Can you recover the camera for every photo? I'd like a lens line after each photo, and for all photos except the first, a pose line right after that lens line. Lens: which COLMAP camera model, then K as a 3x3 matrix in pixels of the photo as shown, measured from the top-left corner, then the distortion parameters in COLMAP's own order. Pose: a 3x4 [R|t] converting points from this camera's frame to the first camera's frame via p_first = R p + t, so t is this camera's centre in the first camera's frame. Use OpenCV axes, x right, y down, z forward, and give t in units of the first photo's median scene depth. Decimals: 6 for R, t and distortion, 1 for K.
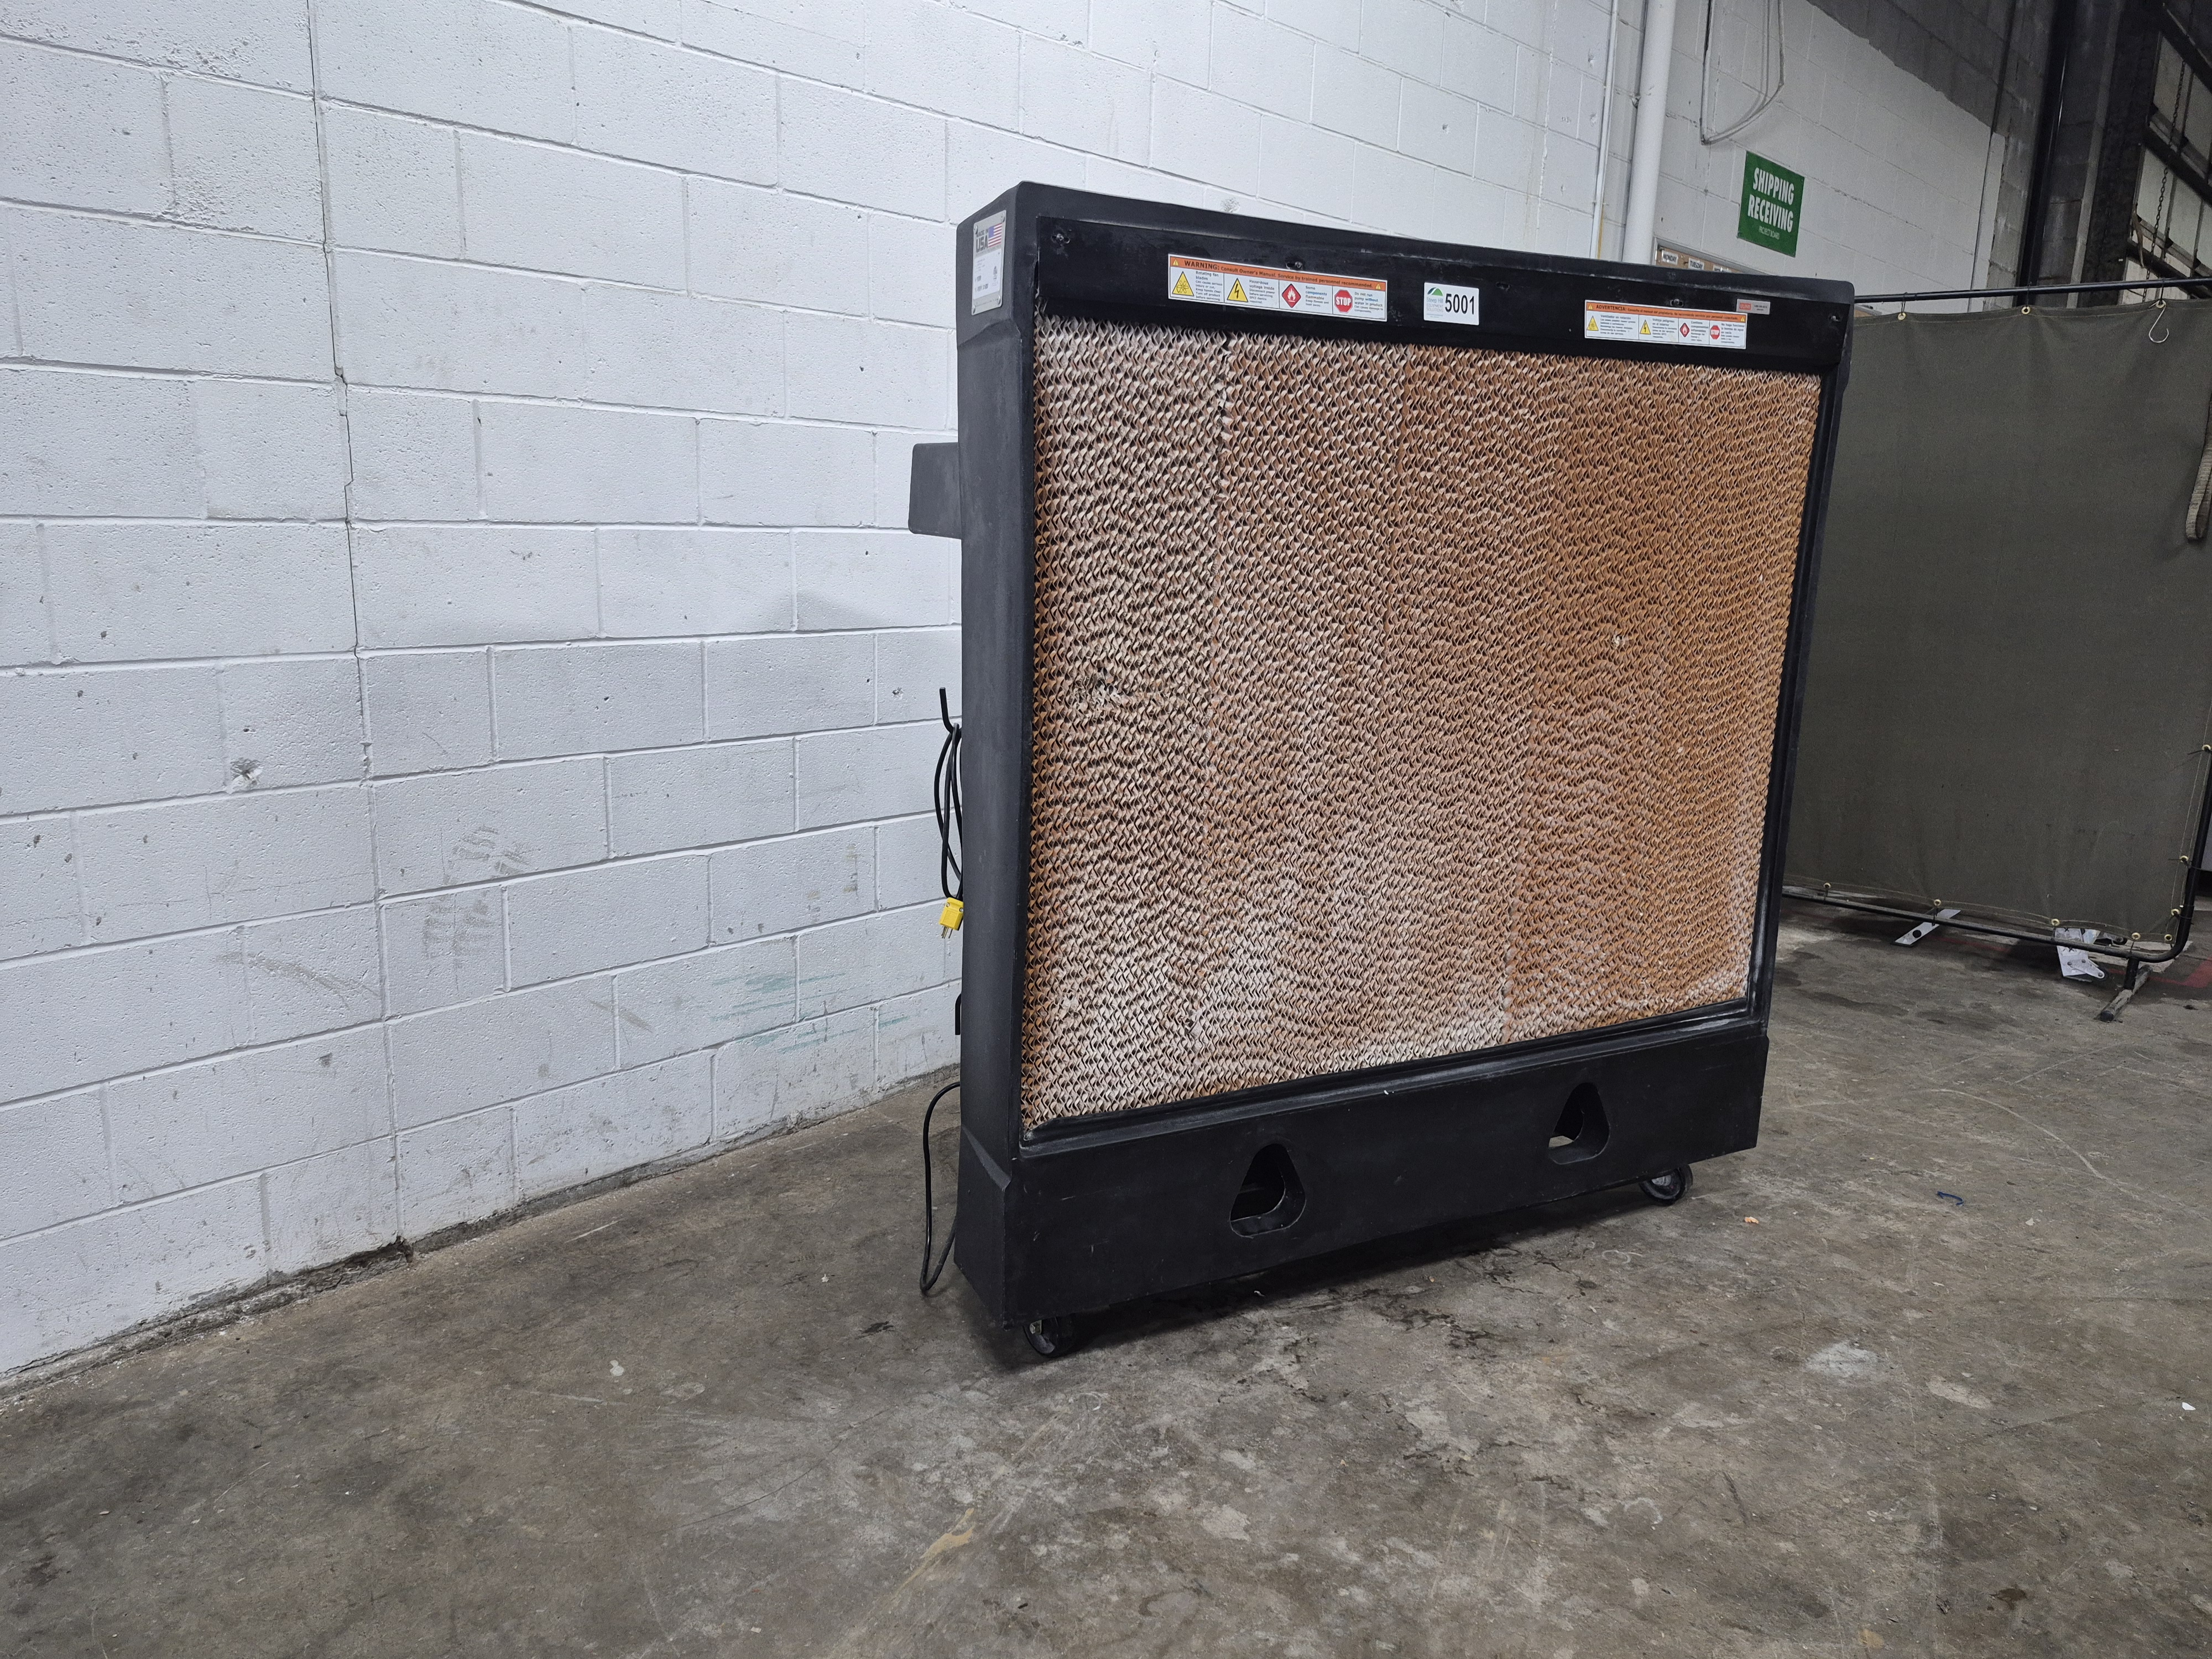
lens RADIAL K [[1521.1, 0, 1047.2], [0, 1521.1, 787.9], [0, 0, 1]] dist [0.052358, -0.048605]
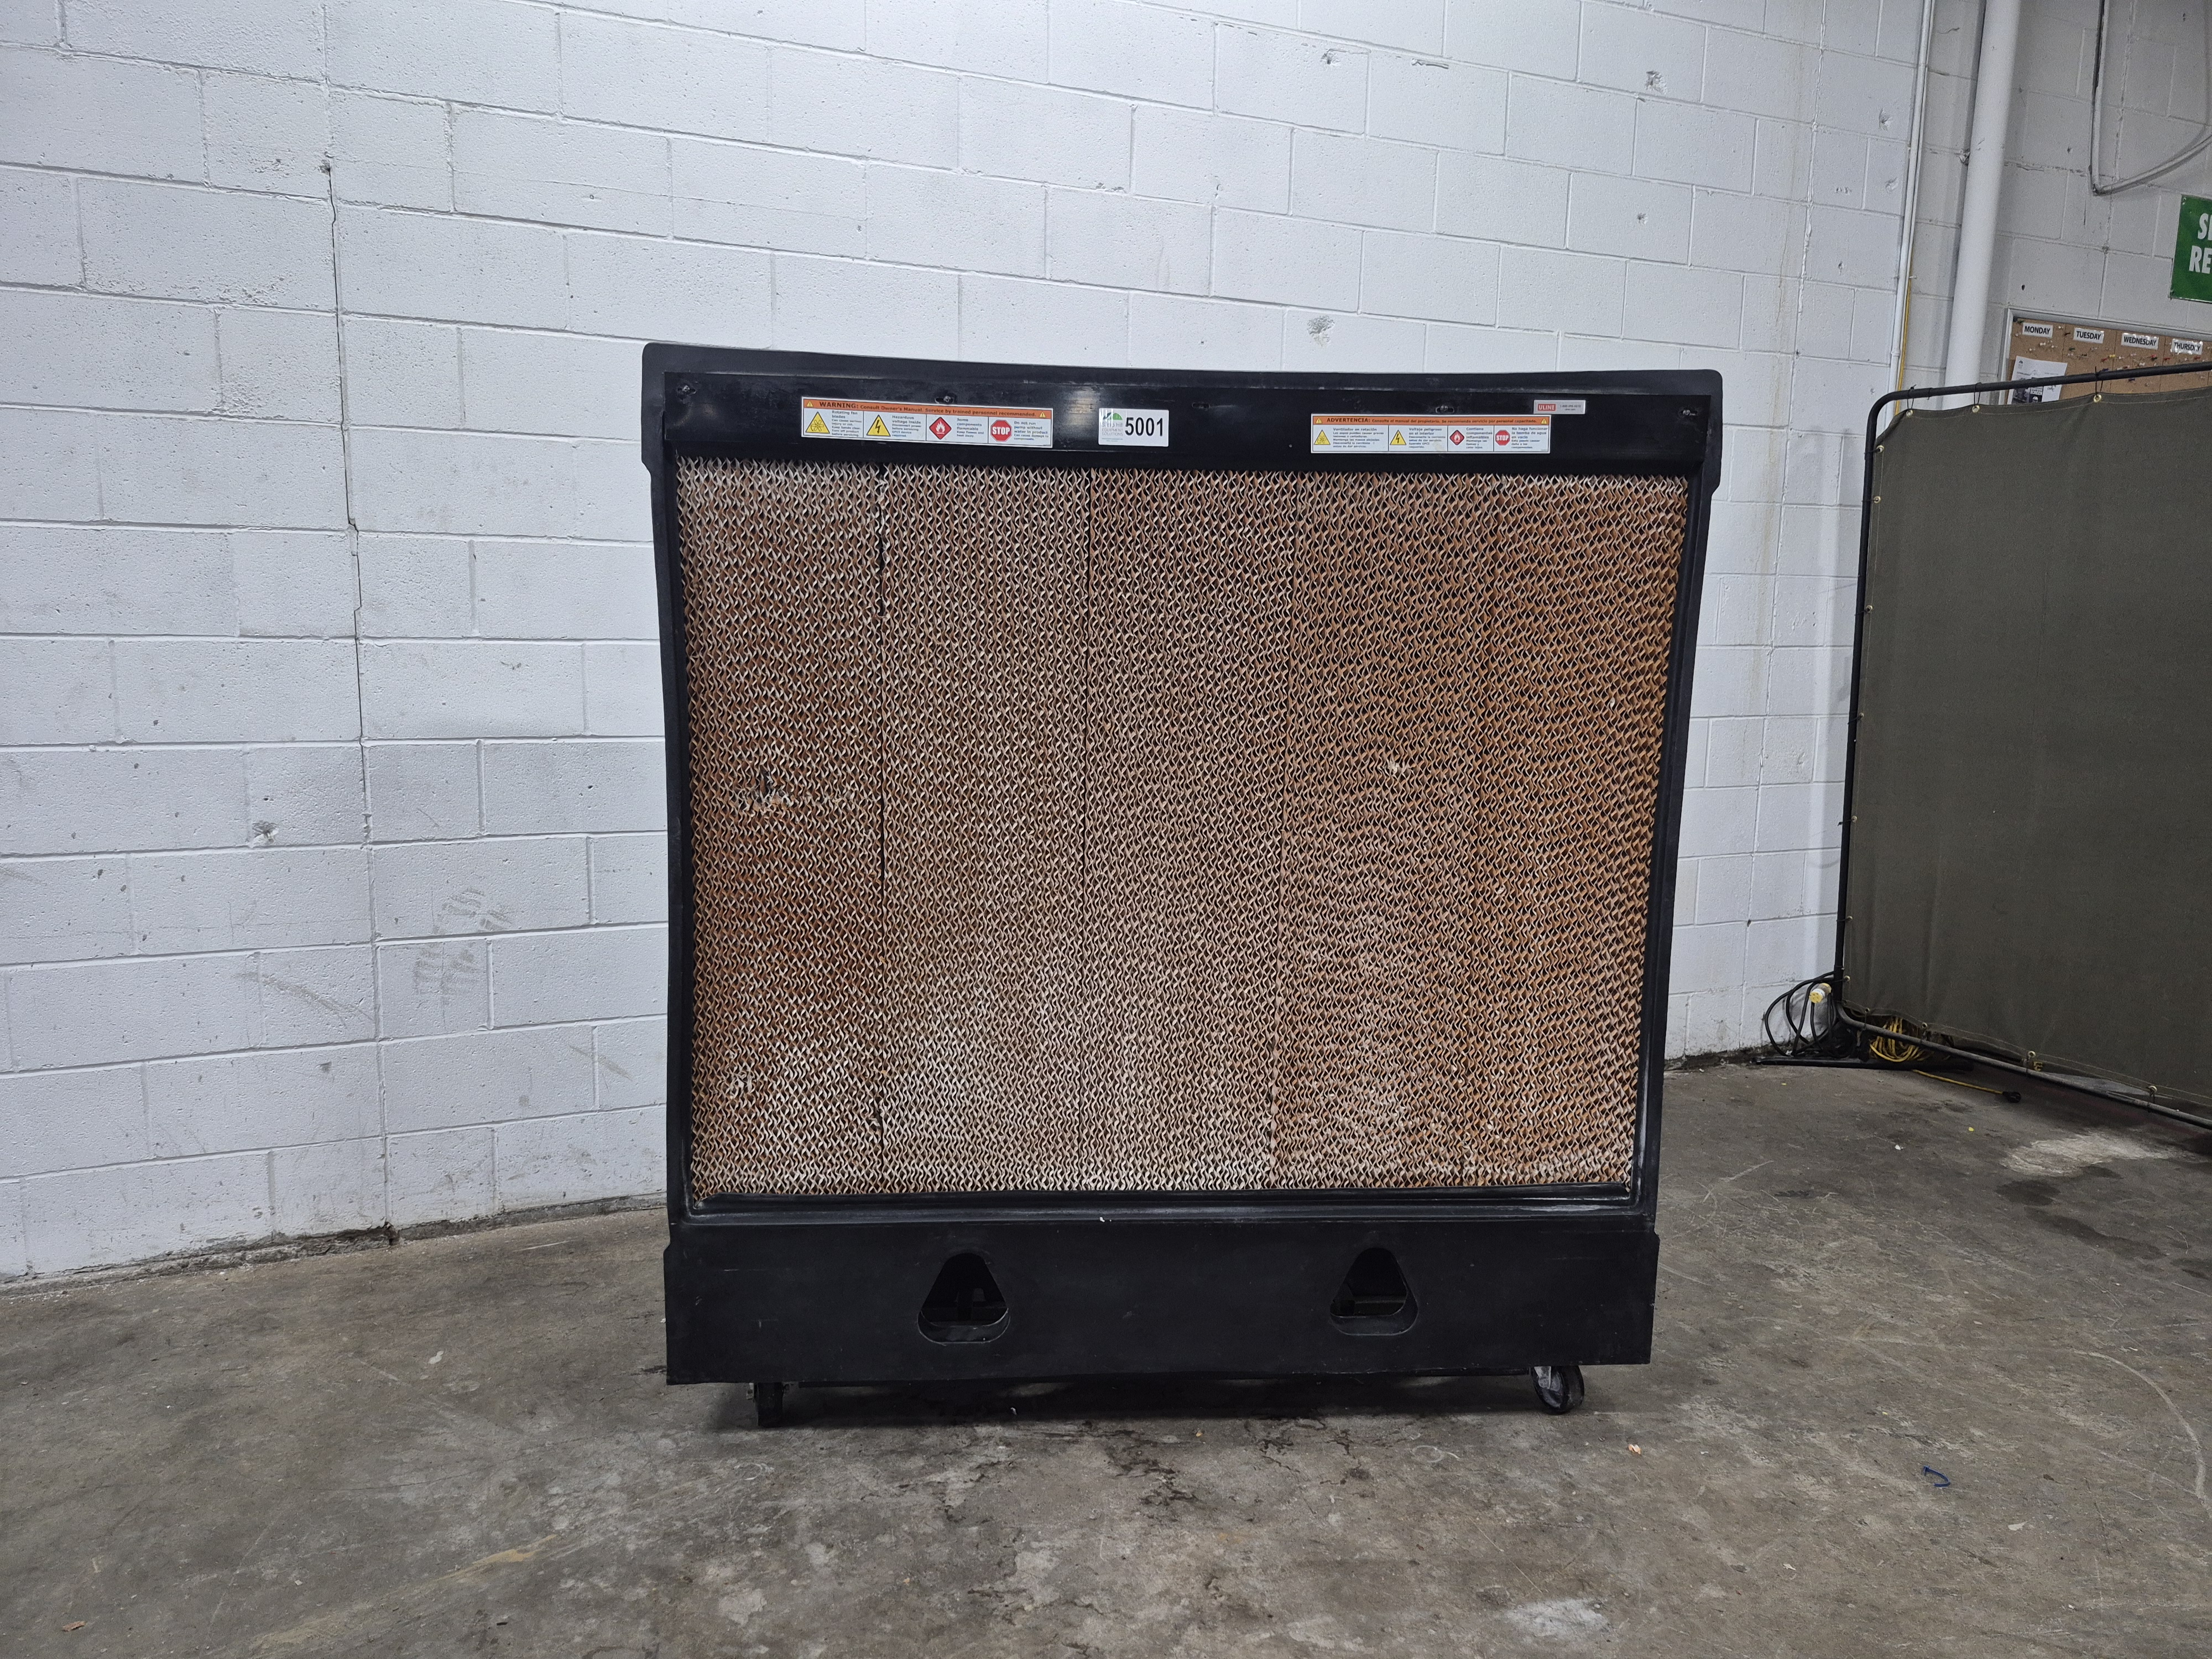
lens RADIAL K [[1521.1, 0, 1159.3], [0, 1521.1, 794.2], [0, 0, 1]] dist [0.052358, -0.048605]
pose [[0.920281, 0.041525, -0.389049, 0.635989], [-0.067044, 0.996381, -0.052240, -0.023384], [0.385472, 0.074159, 0.919735, 0.099699]]
